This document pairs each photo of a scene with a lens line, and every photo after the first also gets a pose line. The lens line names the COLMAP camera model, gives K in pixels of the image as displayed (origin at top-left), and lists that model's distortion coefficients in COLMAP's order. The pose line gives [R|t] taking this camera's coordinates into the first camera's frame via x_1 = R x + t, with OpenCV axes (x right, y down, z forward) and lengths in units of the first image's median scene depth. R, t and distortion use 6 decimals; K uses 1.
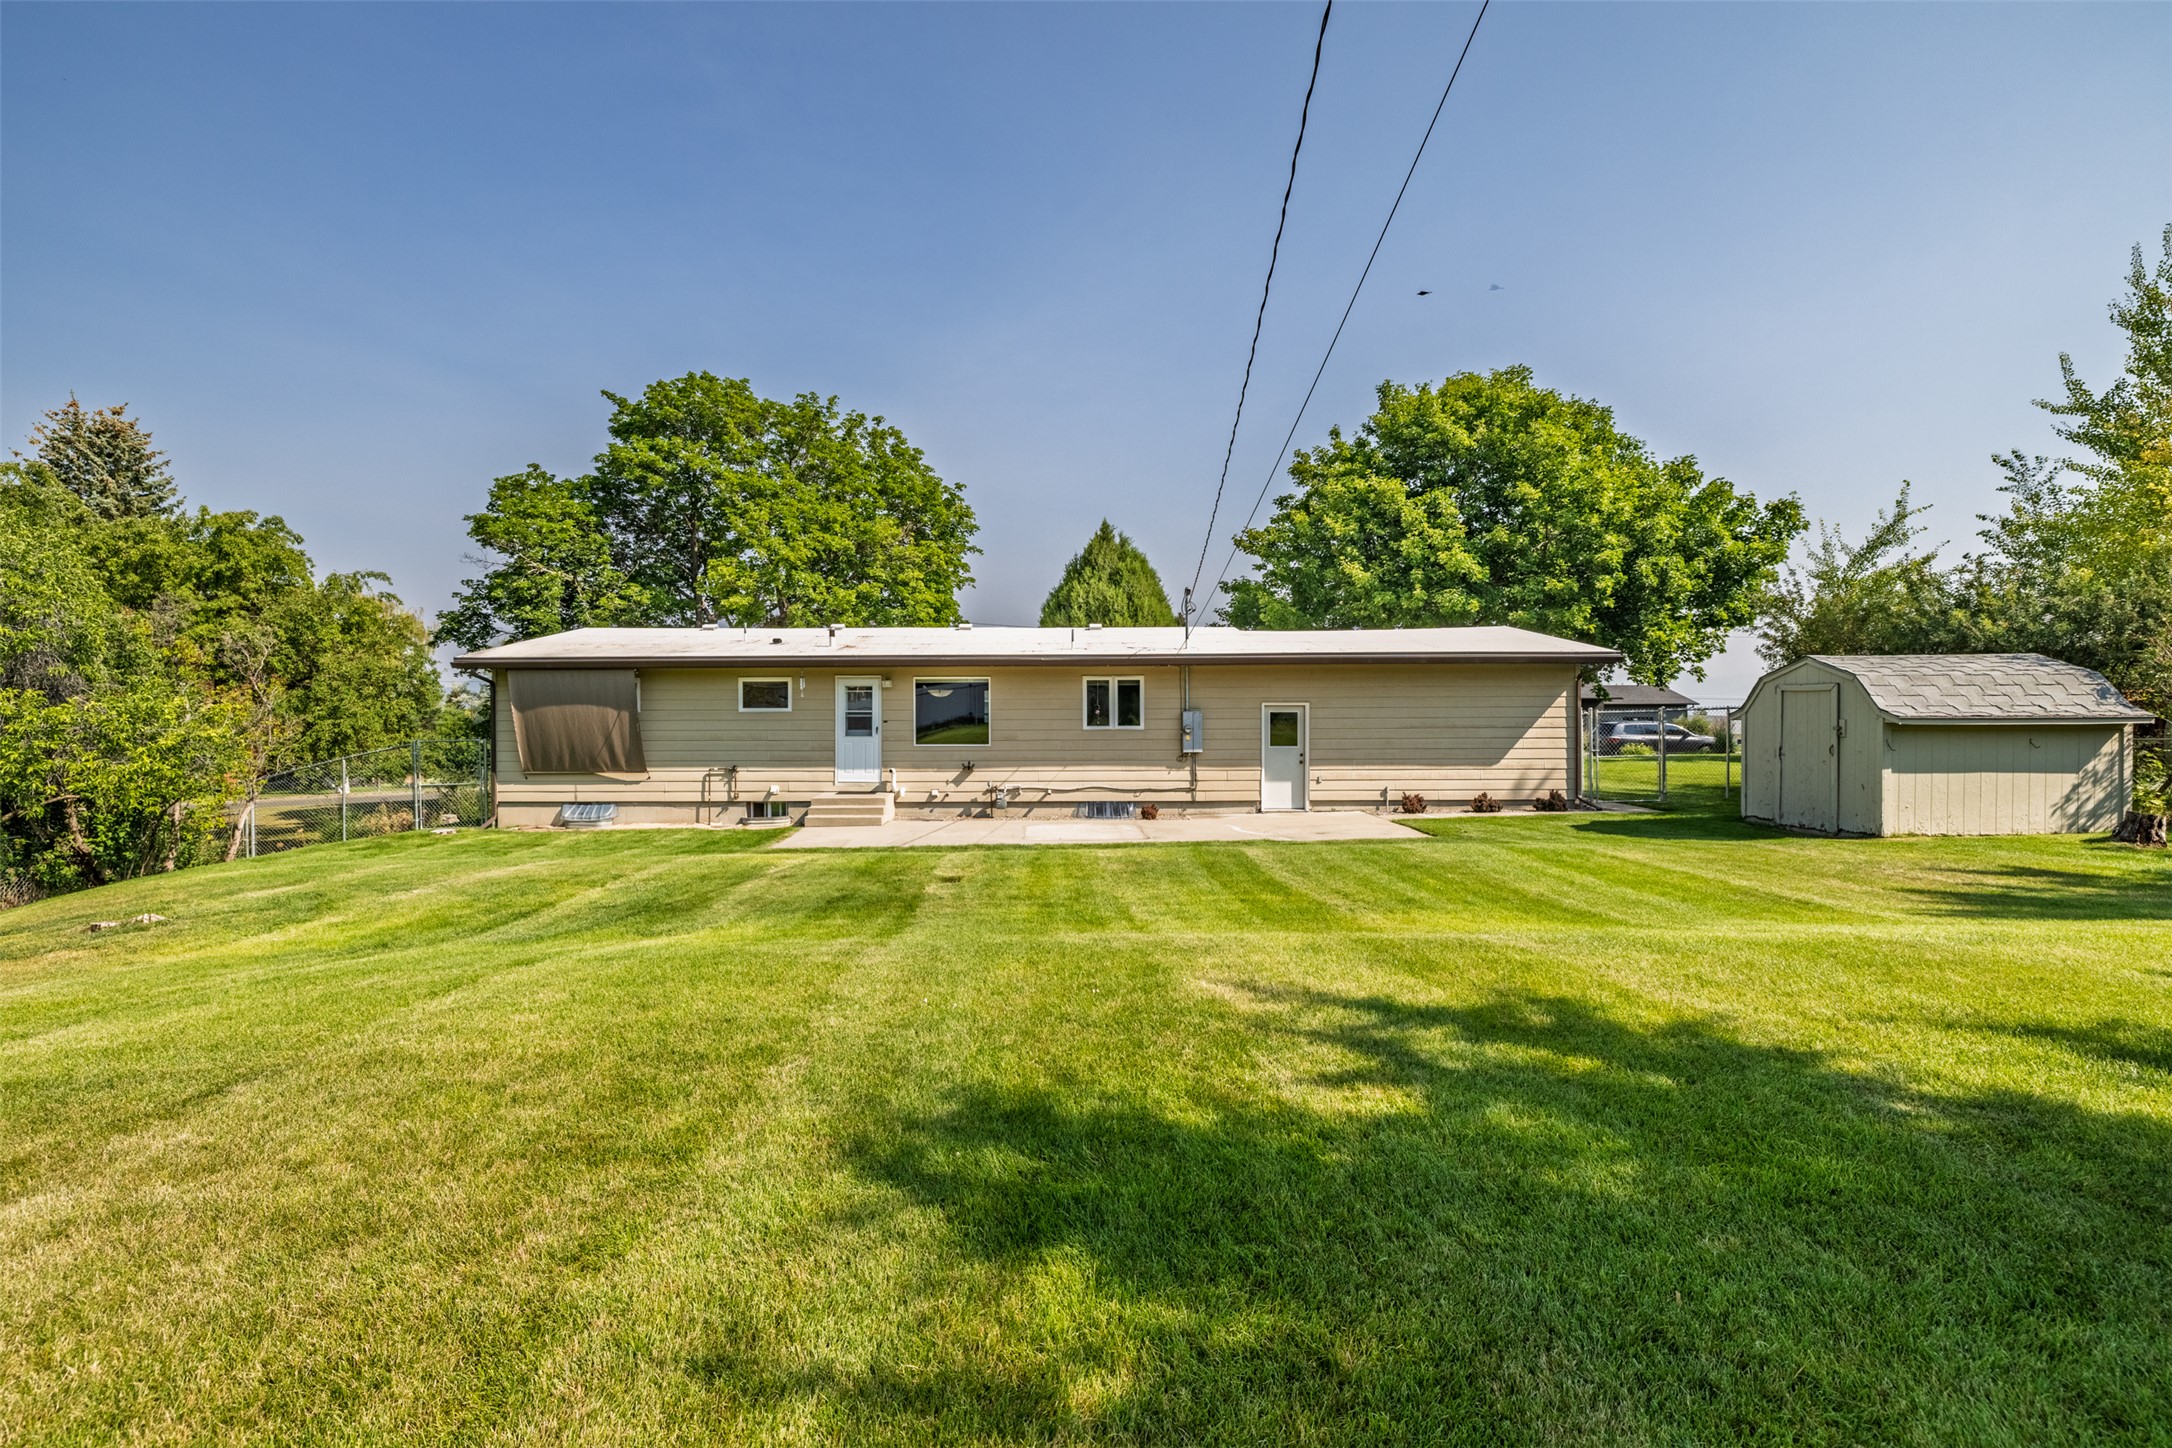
lens RADIAL K [[958.2, 0, 1034.9], [0, 958.2, 720.7], [0, 0, 1]] dist [0.004058, -0.000055]
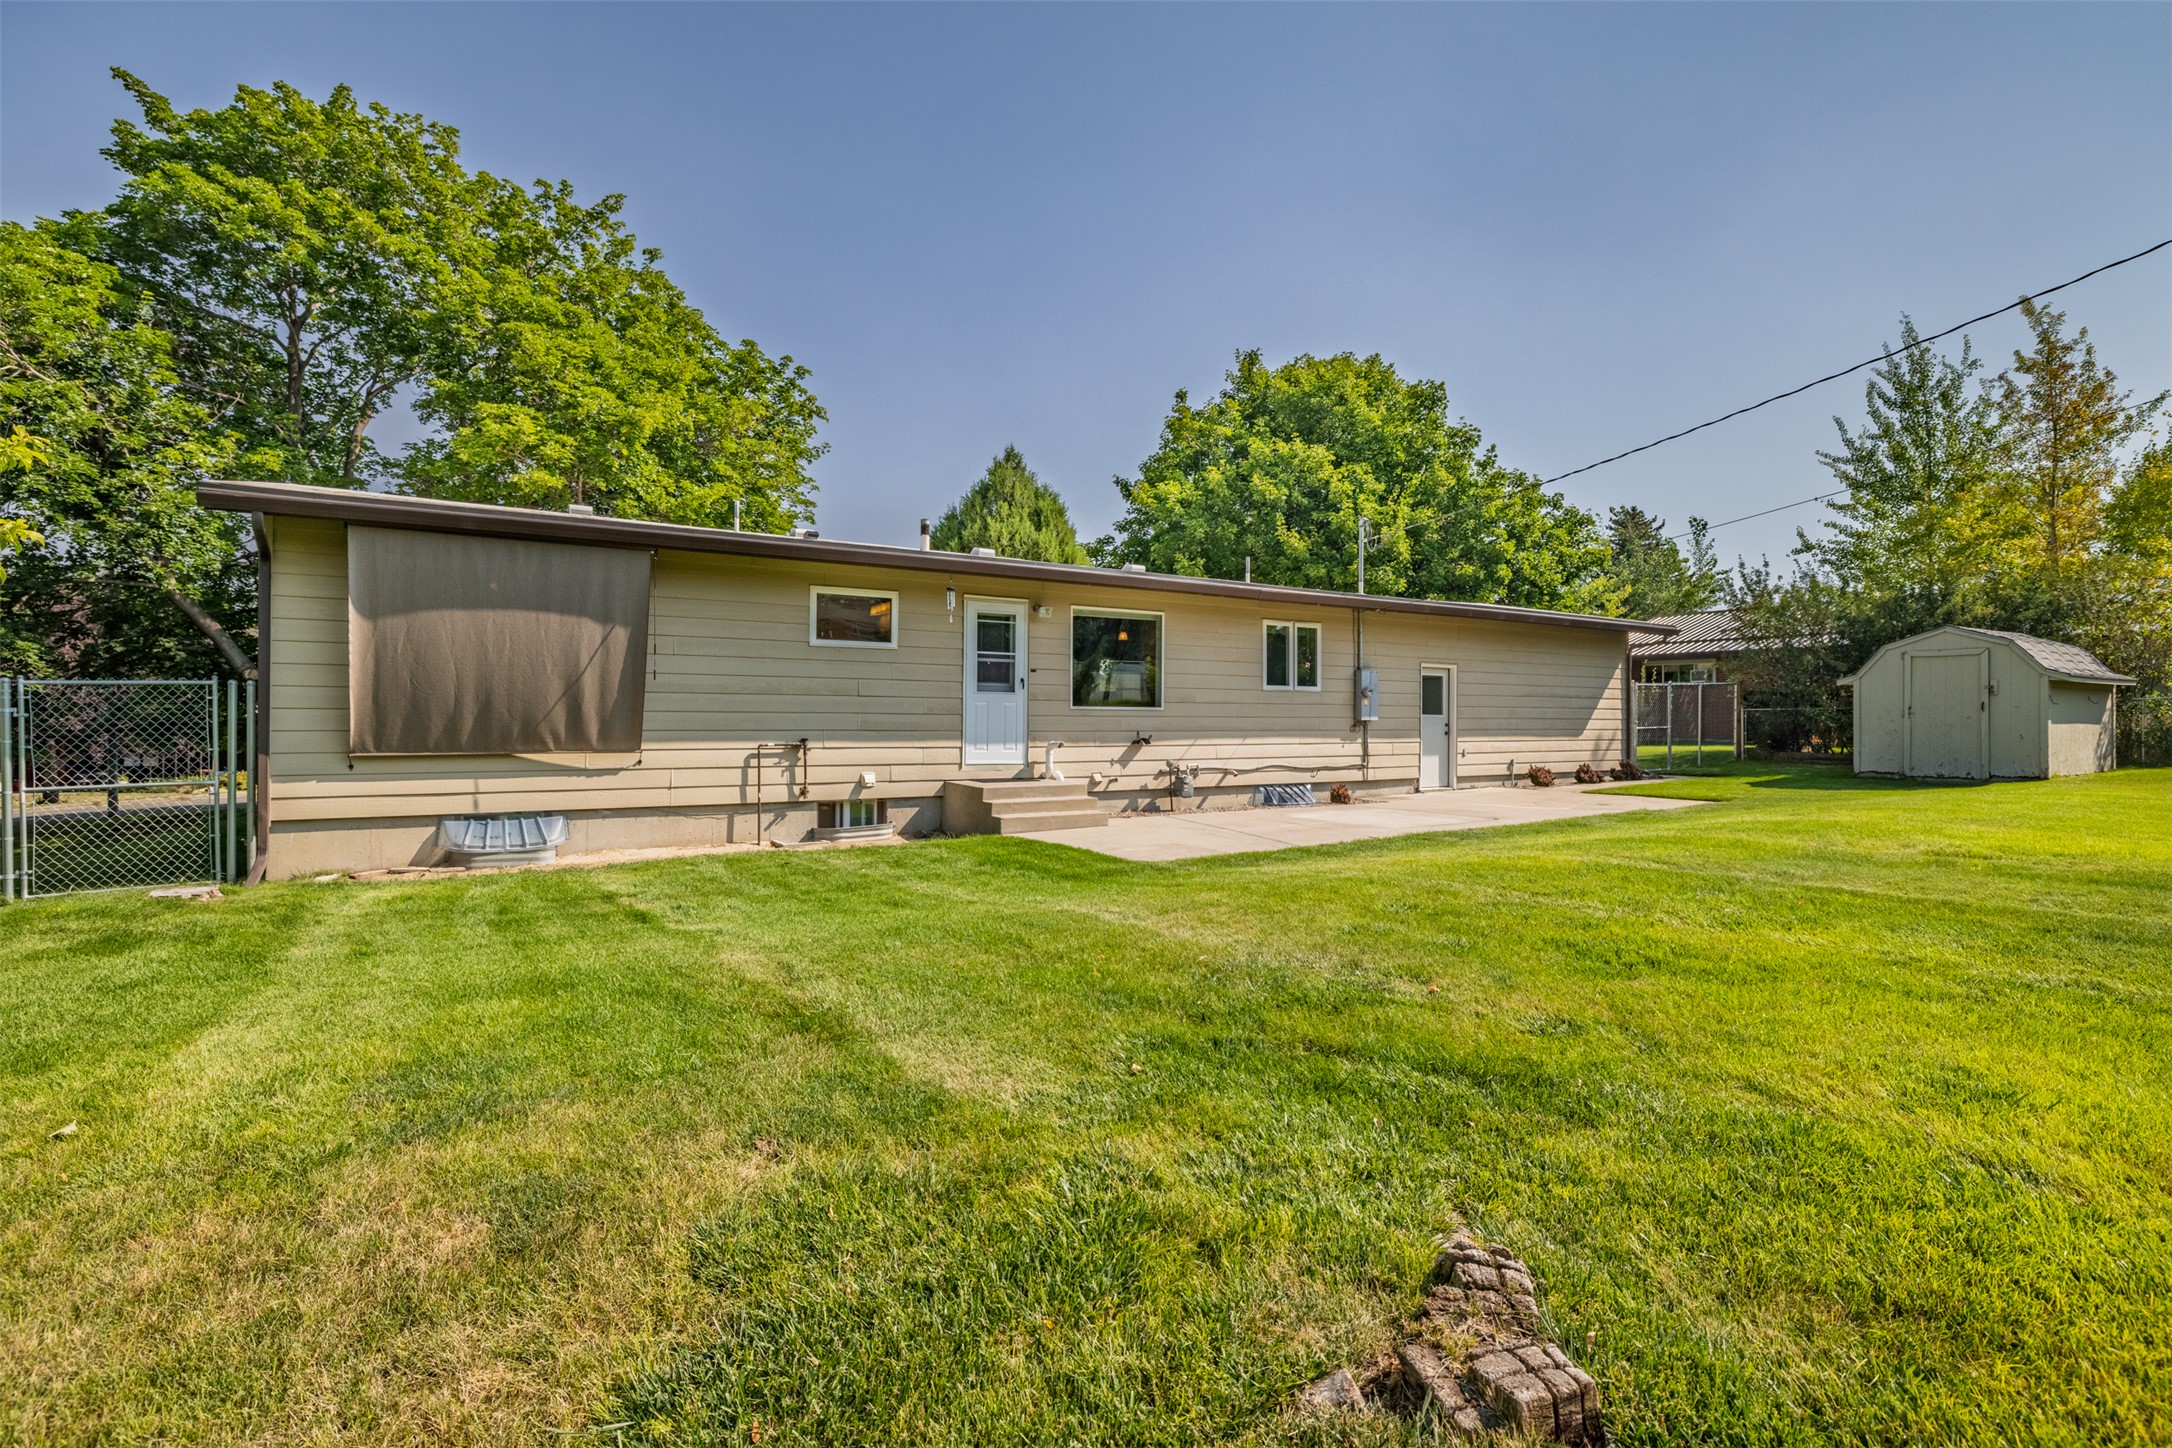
lens RADIAL K [[1017.4, 0, 1086.0], [0, 1017.4, 724.0], [0, 0, 1]] dist [-0.009853, 0.000178]
pose [[0.838166, 0.005950, 0.545383, -0.501292], [-0.000557, 0.999949, -0.010054, 0.044040], [-0.545415, 0.008123, 0.838127, 0.398855]]
